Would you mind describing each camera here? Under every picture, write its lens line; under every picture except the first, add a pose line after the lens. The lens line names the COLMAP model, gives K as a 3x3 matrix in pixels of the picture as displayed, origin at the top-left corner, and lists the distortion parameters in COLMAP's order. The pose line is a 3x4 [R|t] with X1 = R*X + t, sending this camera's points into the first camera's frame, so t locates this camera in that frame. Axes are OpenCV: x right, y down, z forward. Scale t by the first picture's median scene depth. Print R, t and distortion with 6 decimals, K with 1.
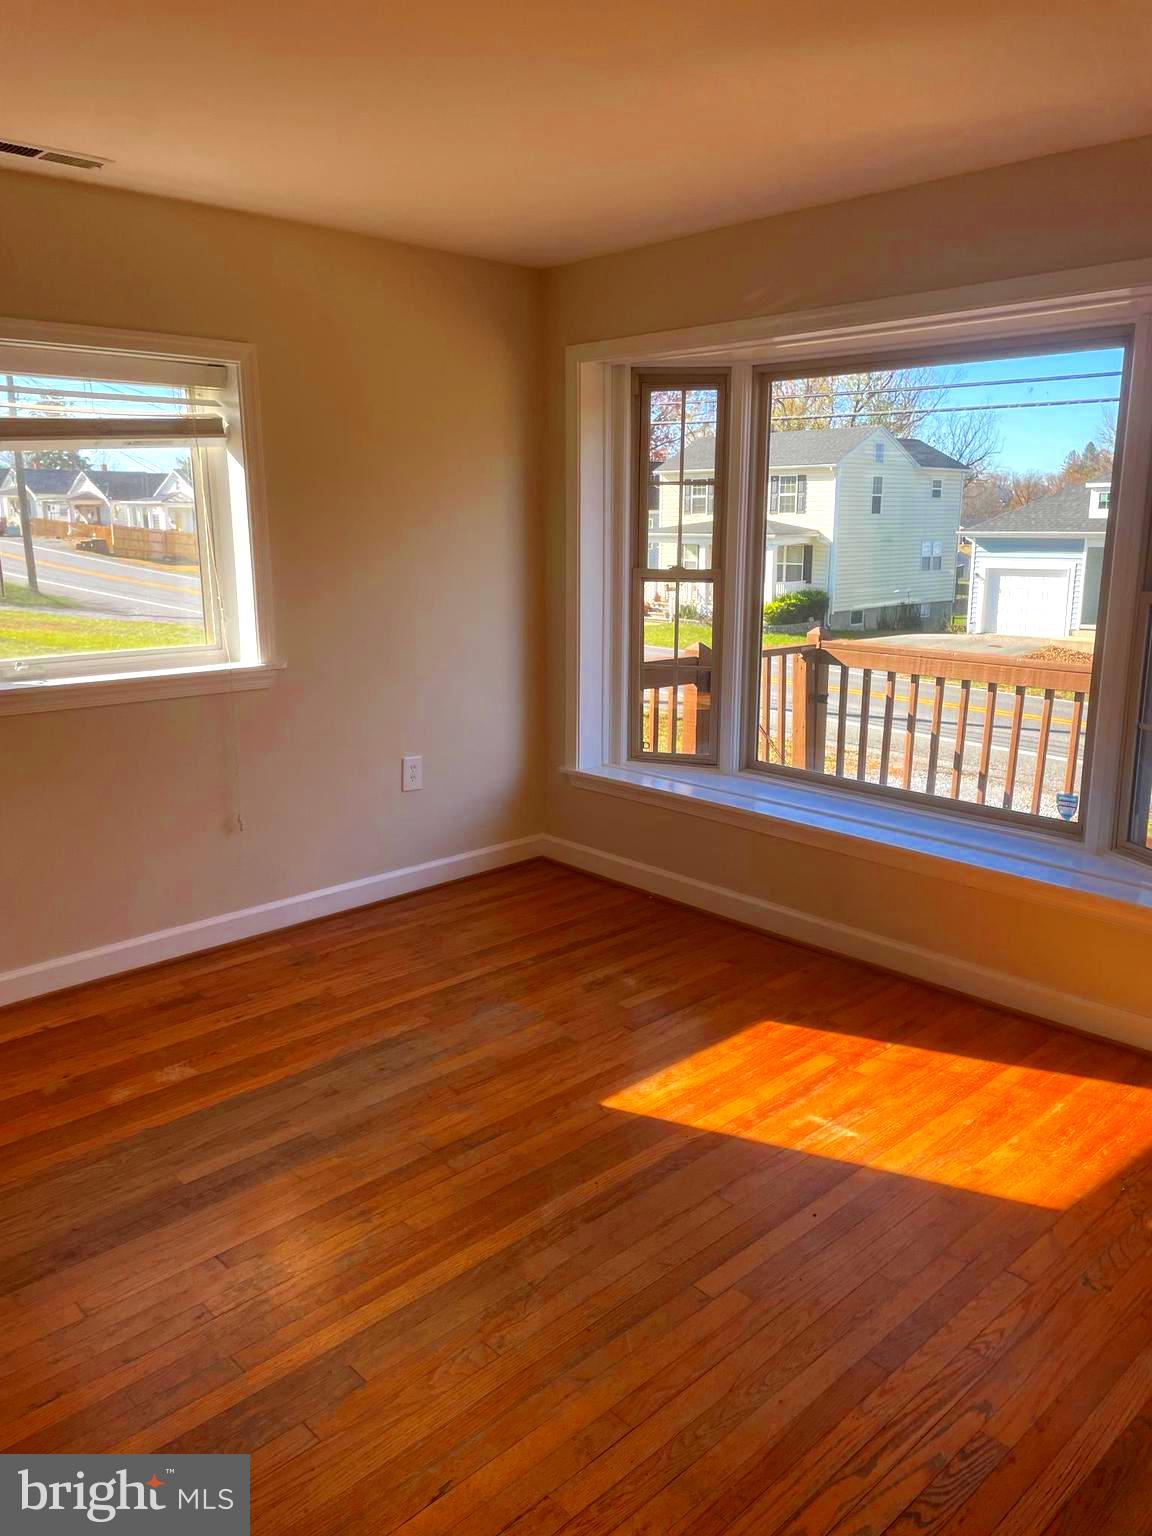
lens RADIAL K [[1155.2, 0, 581.7], [0, 1155.2, 769.3], [0, 0, 1]] dist [0.056700, -0.050964]
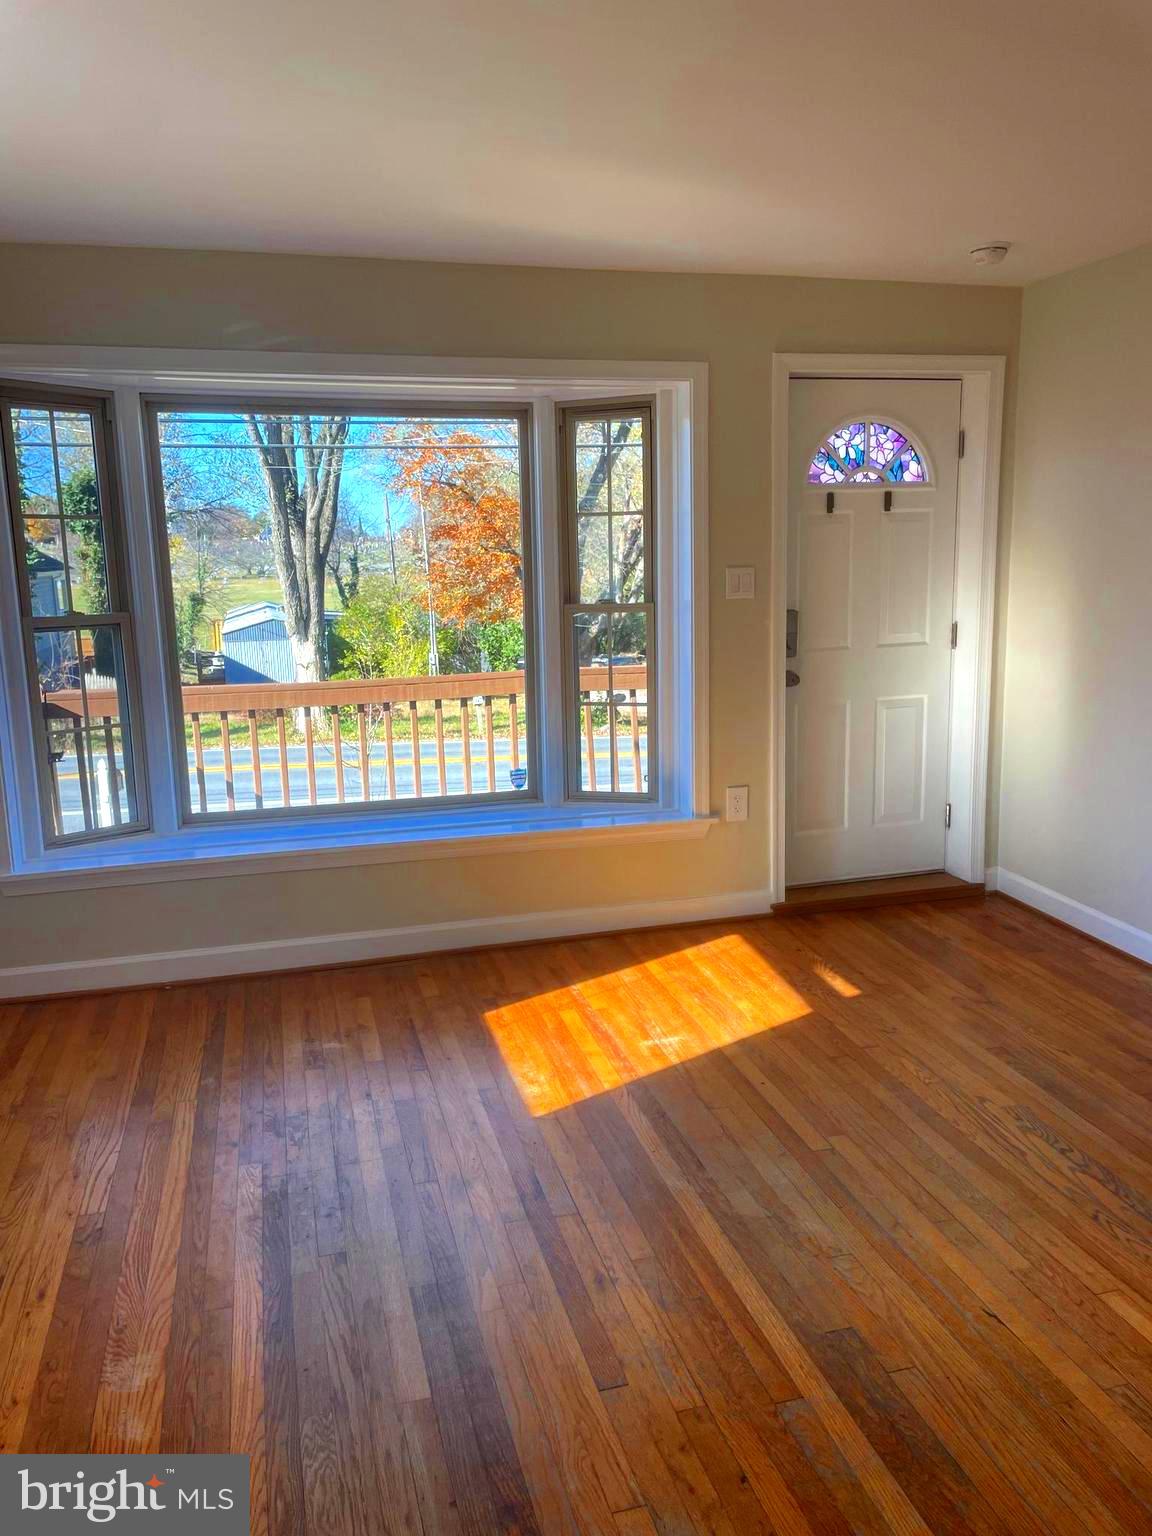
lens RADIAL K [[1155.2, 0, 589.8], [0, 1155.2, 758.0], [0, 0, 1]] dist [0.056700, -0.050964]
pose [[0.488991, -0.176545, 0.854236, -0.744230], [0.221947, 0.972255, 0.073886, -0.076726], [-0.843580, 0.153465, 0.514608, 0.379418]]
